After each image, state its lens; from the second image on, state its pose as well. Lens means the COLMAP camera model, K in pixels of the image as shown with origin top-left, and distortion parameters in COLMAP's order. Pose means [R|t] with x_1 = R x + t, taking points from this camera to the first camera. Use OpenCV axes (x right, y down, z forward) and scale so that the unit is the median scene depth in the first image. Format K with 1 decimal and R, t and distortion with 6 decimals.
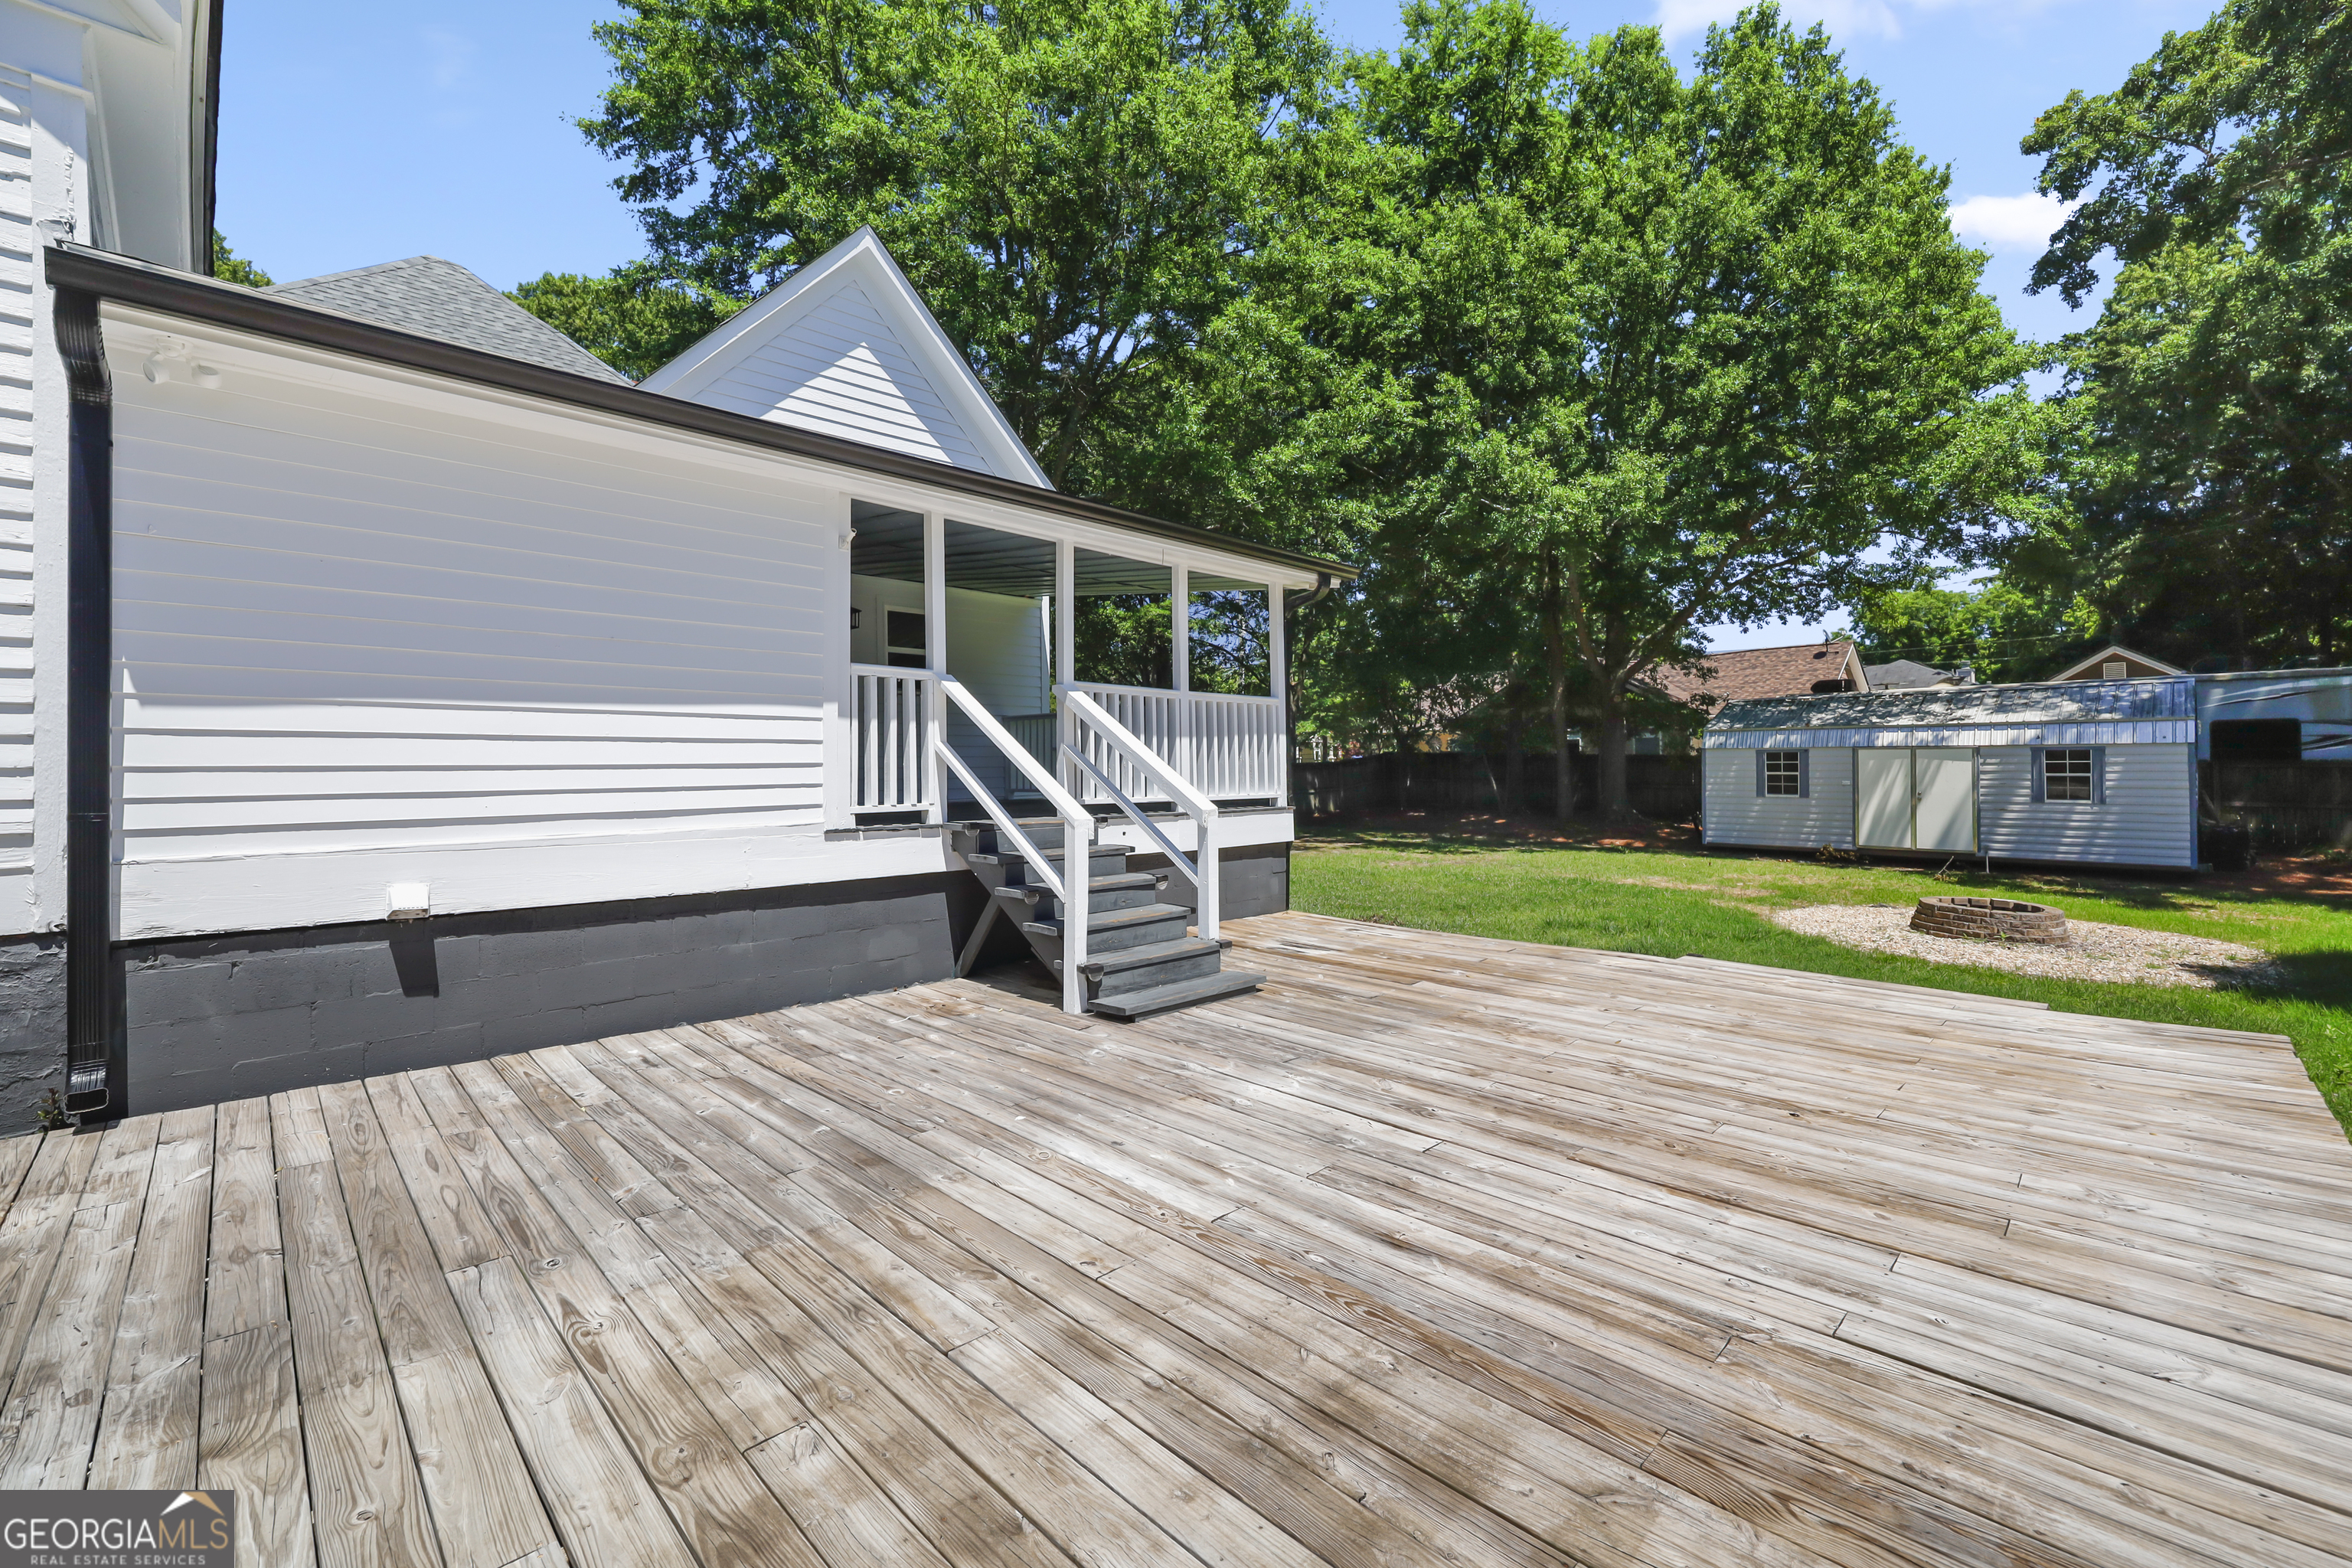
lens RADIAL K [[969.4, 0, 1183.7], [0, 969.4, 774.9], [0, 0, 1]] dist [-0.002501, -0.000345]
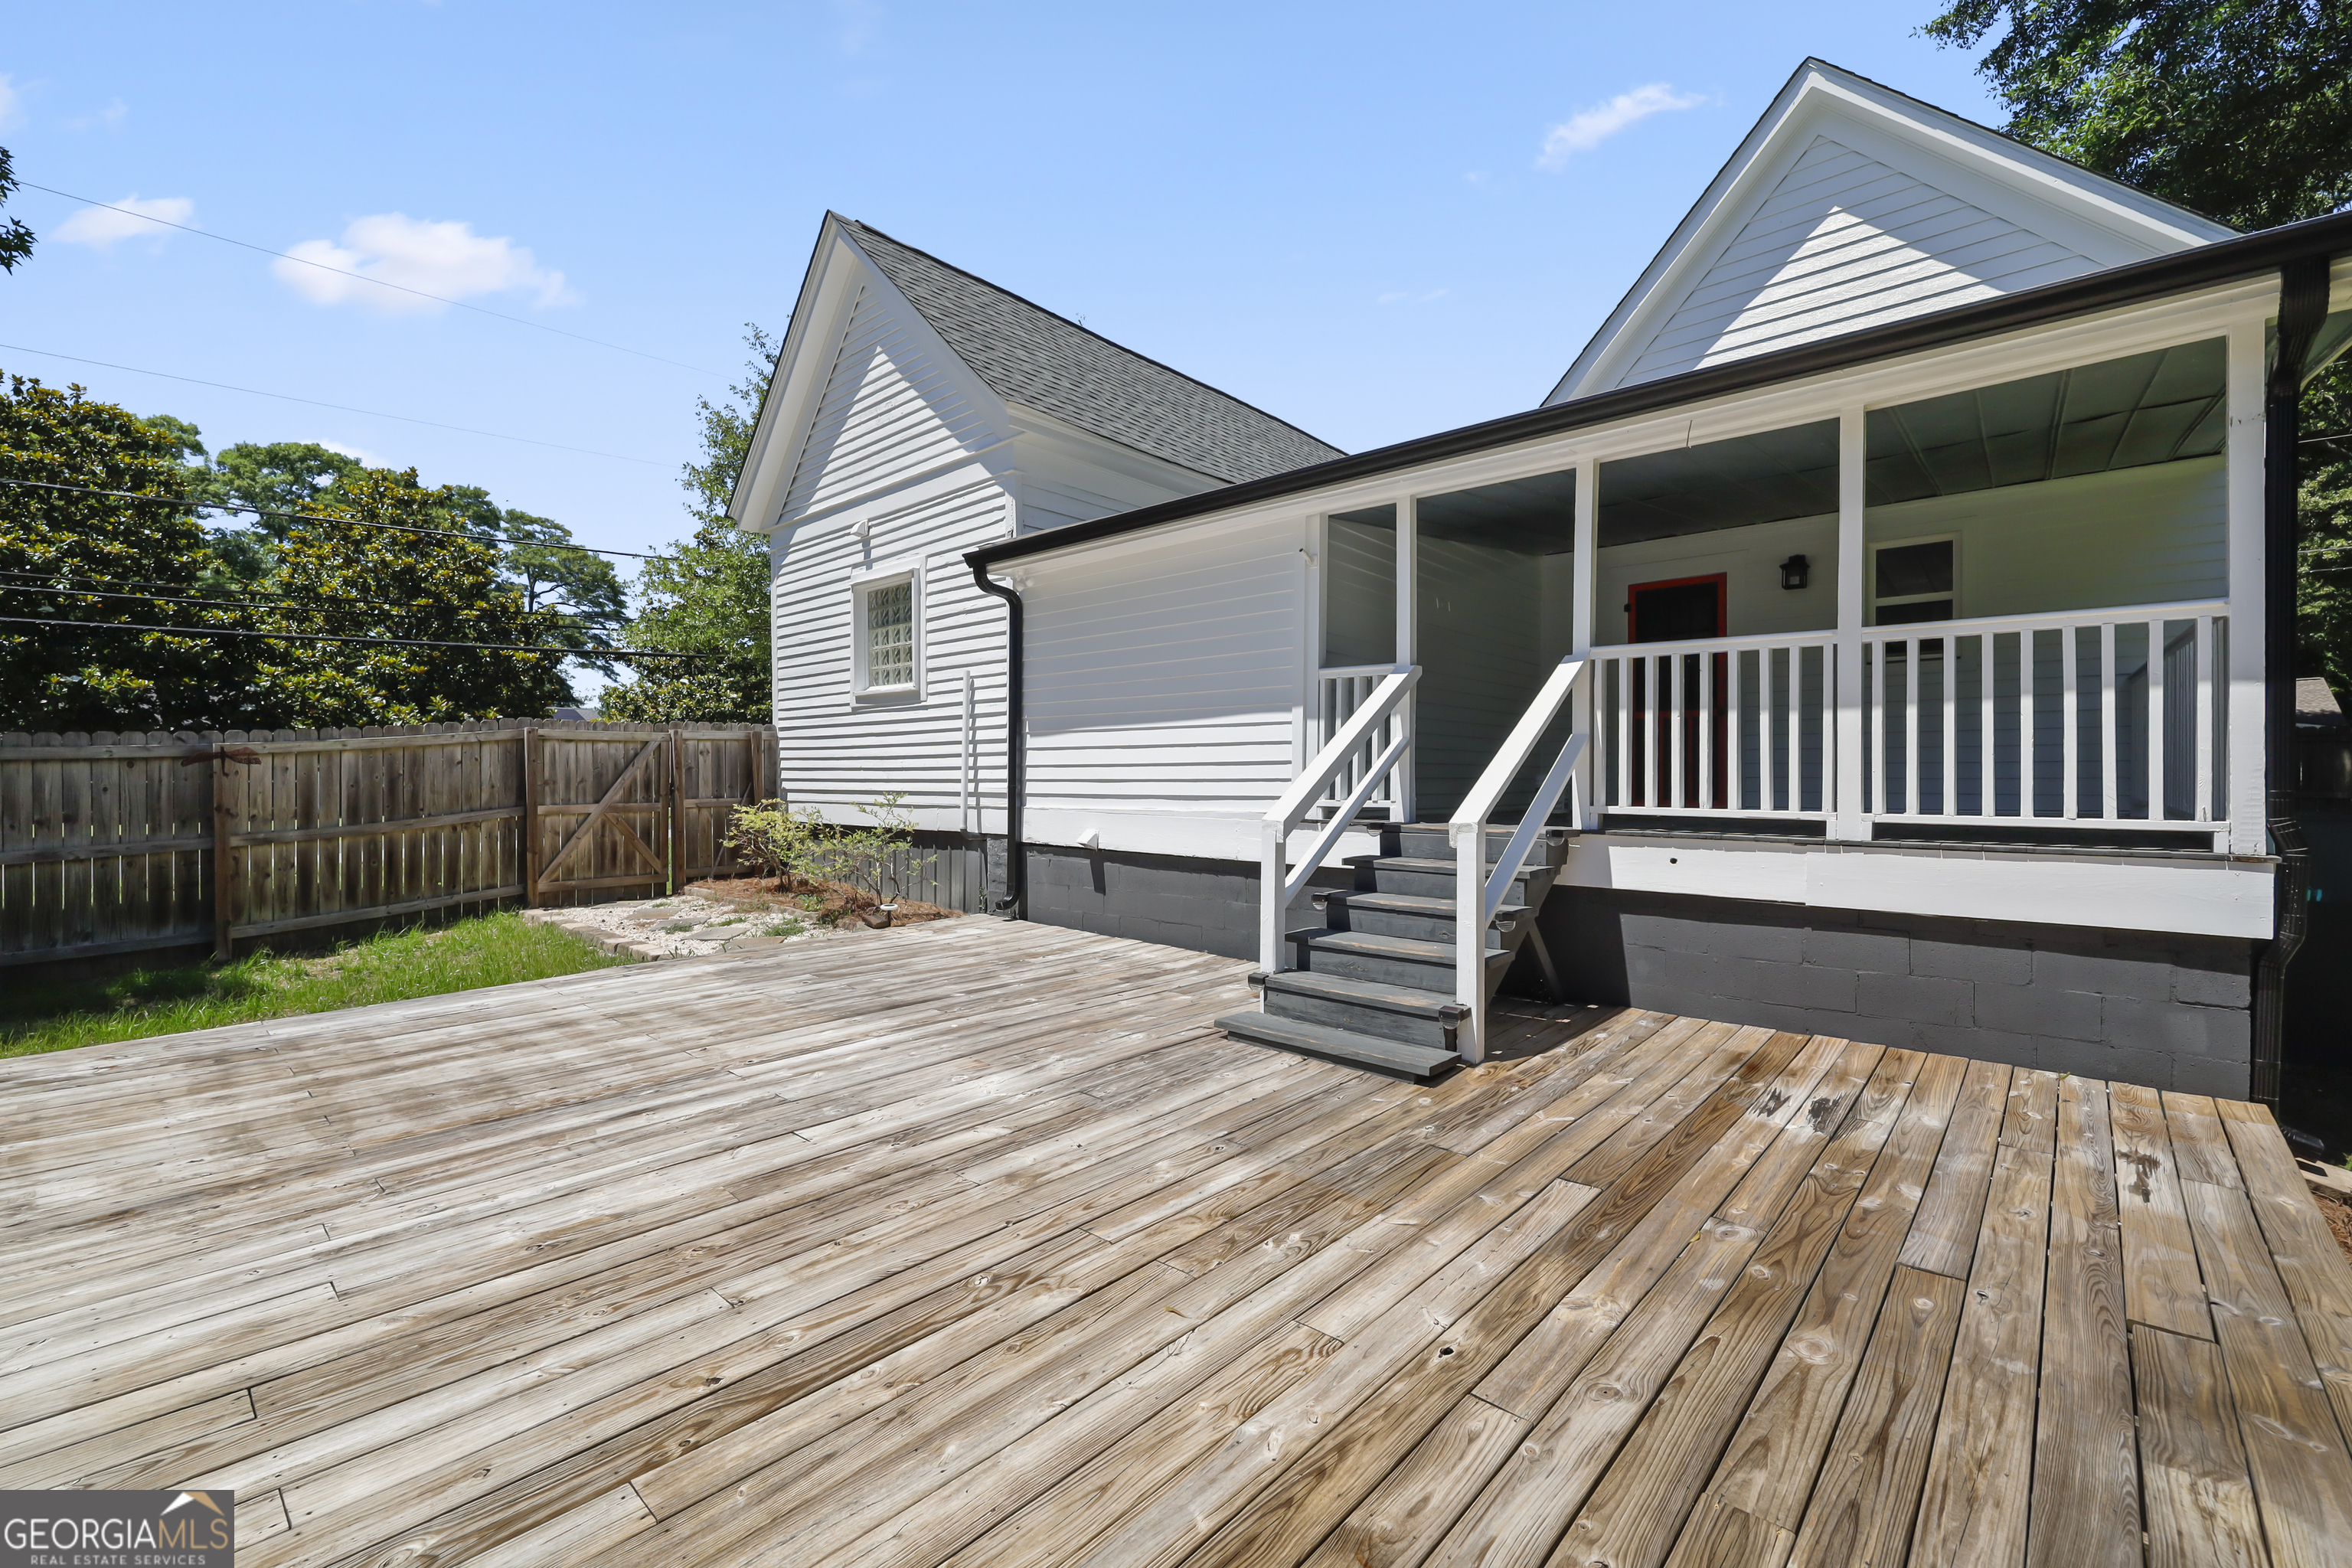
lens RADIAL K [[982.8, 0, 1177.4], [0, 982.8, 790.4], [0, 0, 1]] dist [0.005253, 0.000257]
pose [[0.056515, 0.027650, -0.998019, 1.148889], [-0.004174, 0.999614, 0.027458, -0.013185], [0.998393, 0.002614, 0.056608, 1.170531]]
